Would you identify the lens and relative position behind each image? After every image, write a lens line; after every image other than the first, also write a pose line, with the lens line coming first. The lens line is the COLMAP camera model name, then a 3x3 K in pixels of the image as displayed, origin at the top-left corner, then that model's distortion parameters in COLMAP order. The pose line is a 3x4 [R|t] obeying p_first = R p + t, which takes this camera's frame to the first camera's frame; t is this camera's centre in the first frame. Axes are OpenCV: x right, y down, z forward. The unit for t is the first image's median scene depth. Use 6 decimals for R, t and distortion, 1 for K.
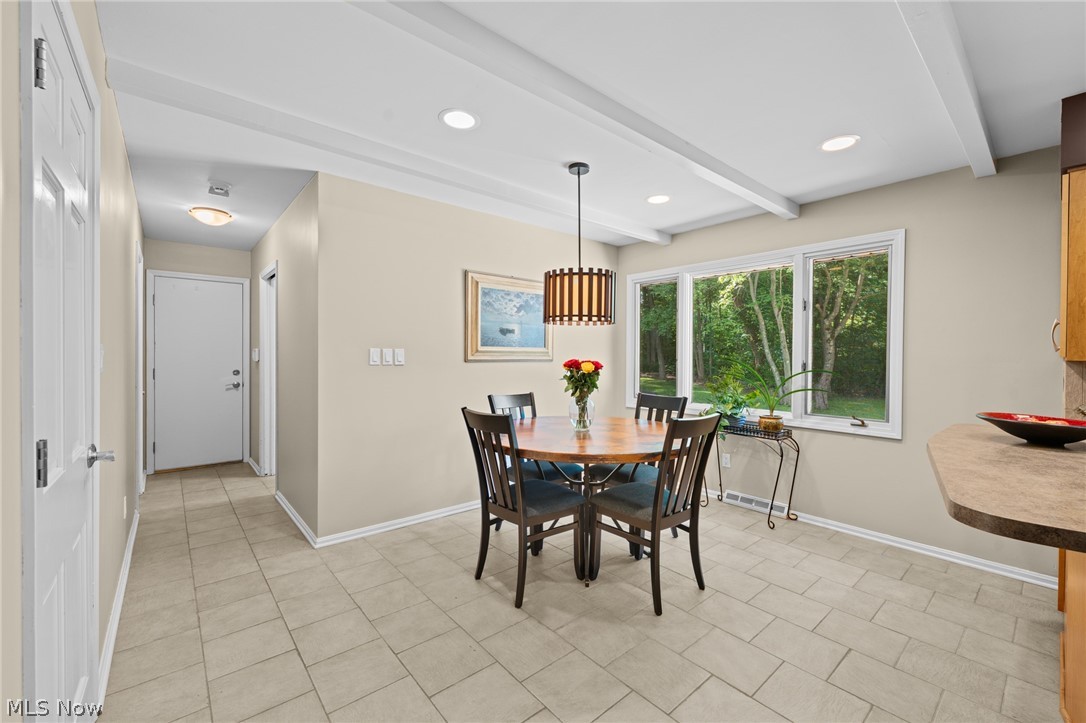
lens RADIAL K [[442.1, 0, 547.0], [0, 442.1, 359.1], [0, 0, 1]] dist [-0.001605, -0.000224]
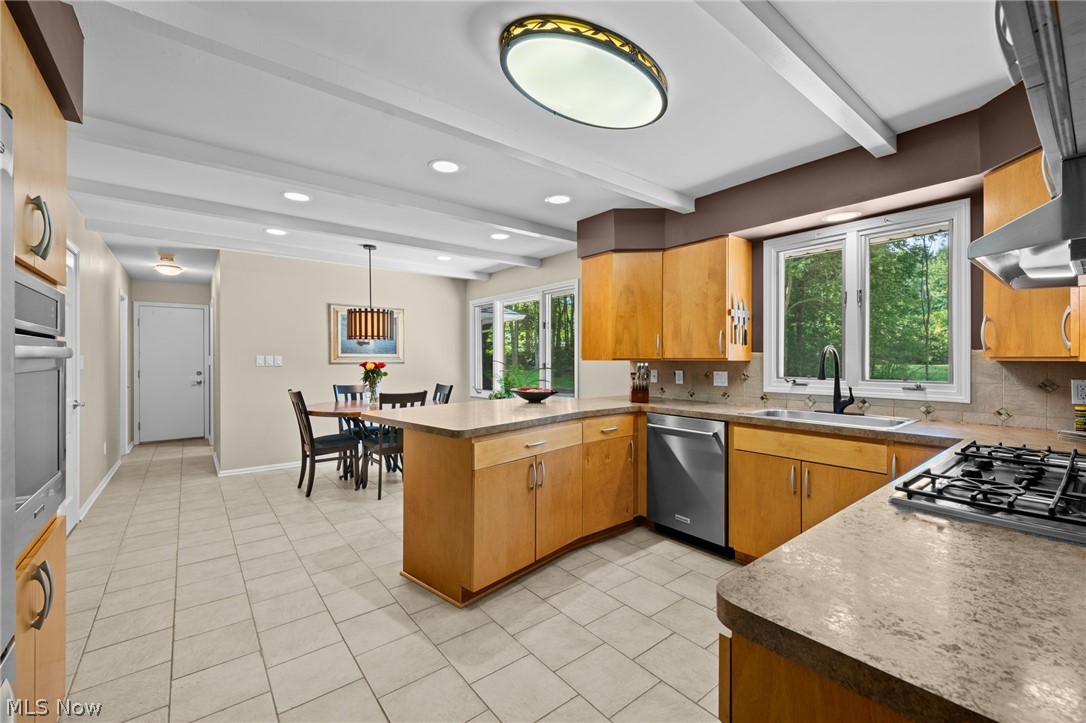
lens RADIAL K [[445.4, 0, 545.9], [0, 445.4, 359.7], [0, 0, 1]] dist [-0.001228, -0.000458]
pose [[0.999359, -0.008016, -0.034892, 0.712813], [0.007867, 0.999959, -0.004407, 0.004584], [0.034925, 0.004130, 0.999381, -0.586045]]
